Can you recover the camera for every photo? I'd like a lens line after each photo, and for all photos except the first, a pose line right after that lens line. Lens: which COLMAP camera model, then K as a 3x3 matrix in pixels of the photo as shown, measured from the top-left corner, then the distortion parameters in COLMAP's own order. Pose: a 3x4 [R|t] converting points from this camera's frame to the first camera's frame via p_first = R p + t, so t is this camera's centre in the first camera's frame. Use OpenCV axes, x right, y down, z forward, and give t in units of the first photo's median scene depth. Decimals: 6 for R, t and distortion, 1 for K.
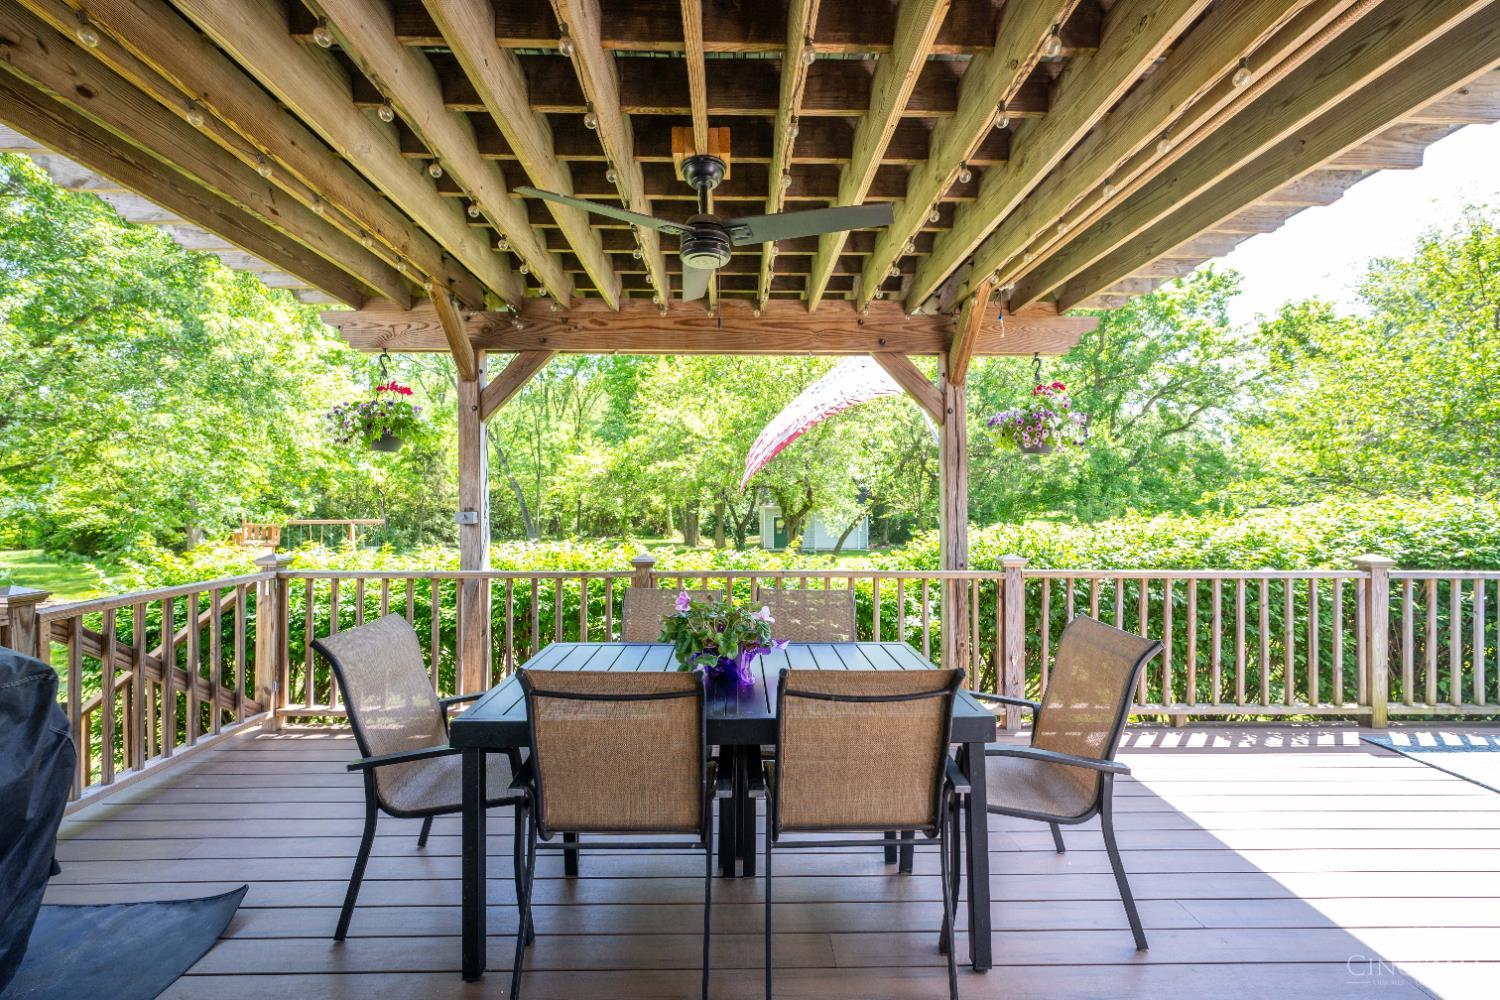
lens RADIAL K [[621.1, 0, 750.0], [0, 621.1, 500.0], [0, 0, 1]] dist [0.001296, 0.000336]
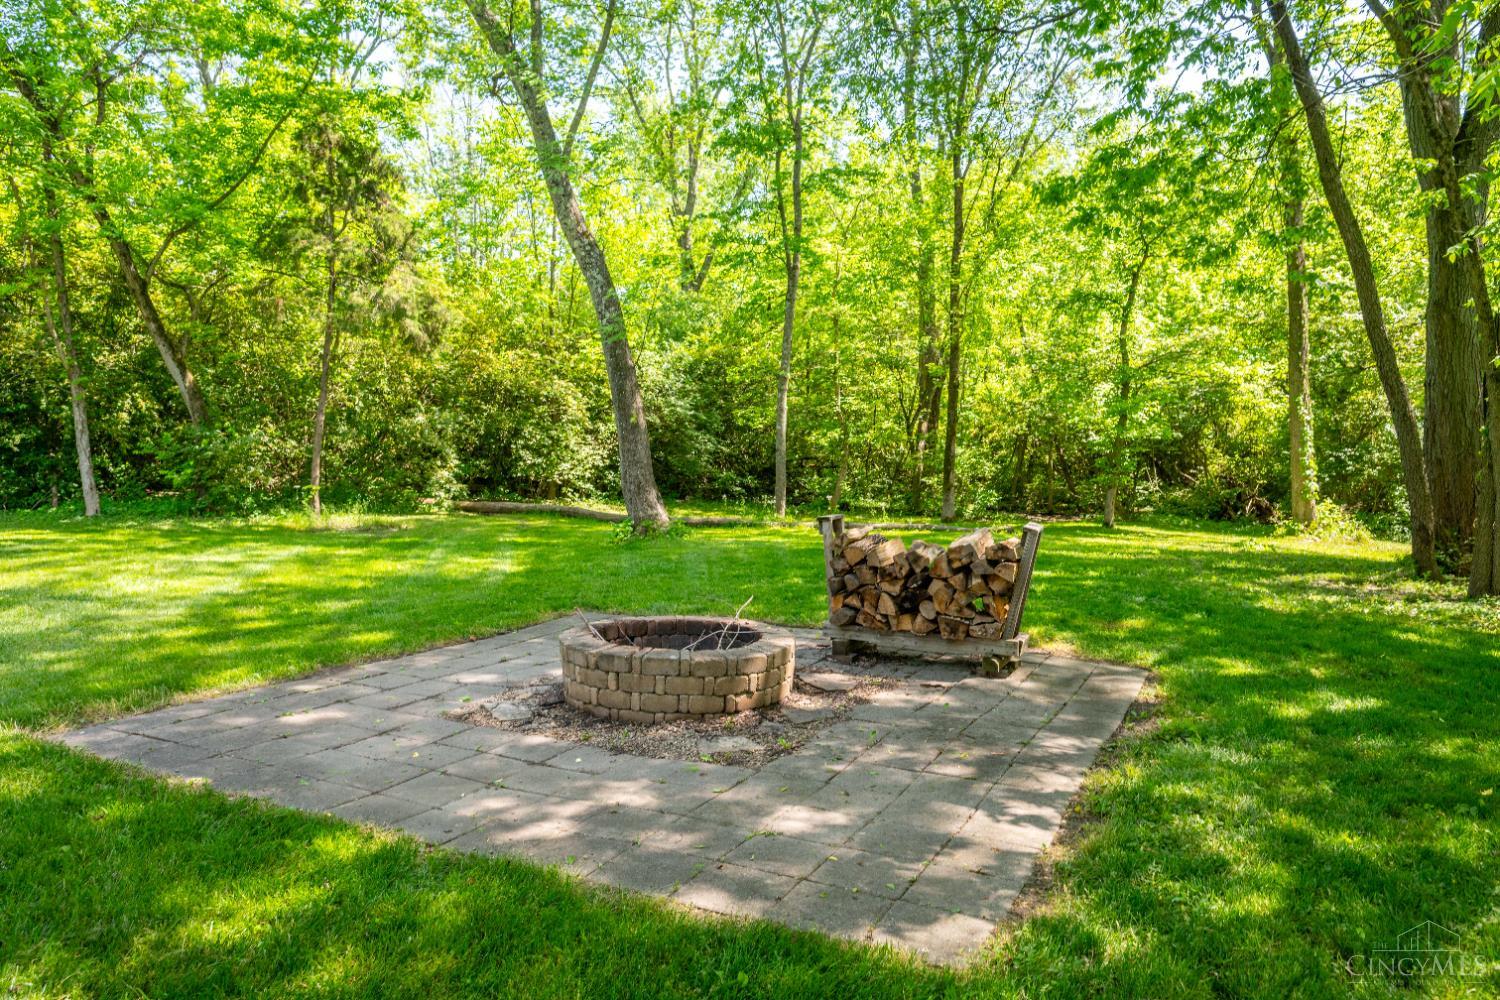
lens RADIAL K [[1003.4, 0, 750.0], [0, 1003.4, 500.0], [0, 0, 1]] dist [-0.000871, -0.000200]
pose [[0.819029, 0.049319, -0.571628, -0.108027], [-0.026144, 0.998472, 0.048686, 0.046346], [0.573156, -0.024930, 0.819067, 0.732481]]
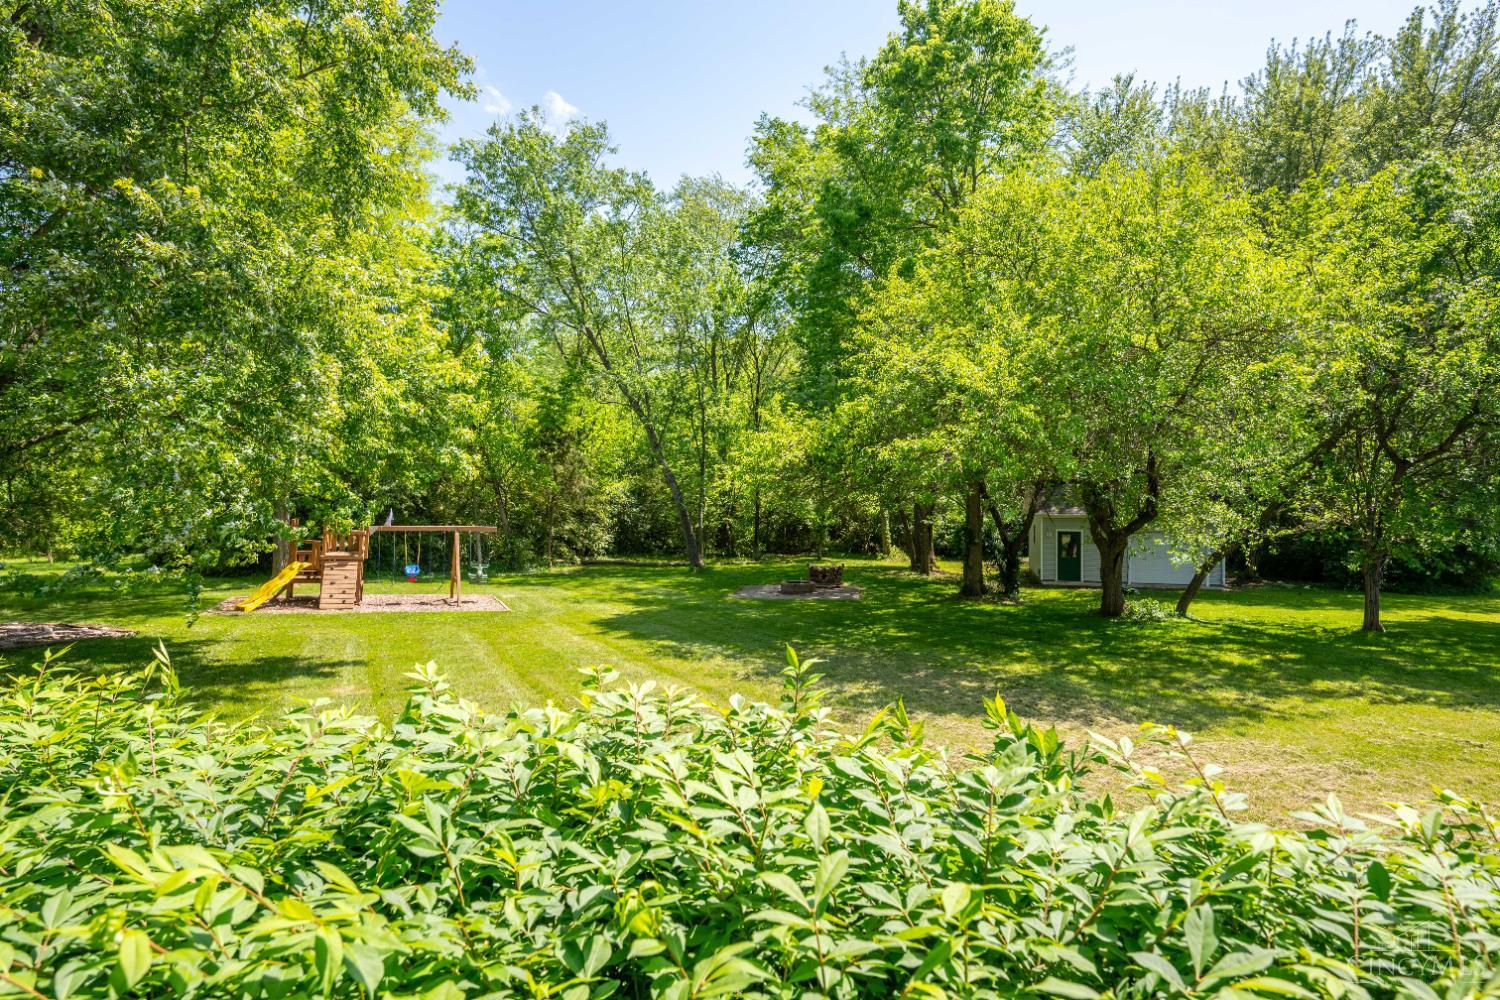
lens RADIAL K [[860.0, 0, 750.0], [0, 860.0, 500.0], [0, 0, 1]] dist [-0.000048, -0.000053]
pose [[0.962927, 0.008398, -0.269631, -0.026504], [-0.008611, 0.999963, 0.000394, -0.001202], [0.269625, 0.001942, 0.962964, 0.081921]]
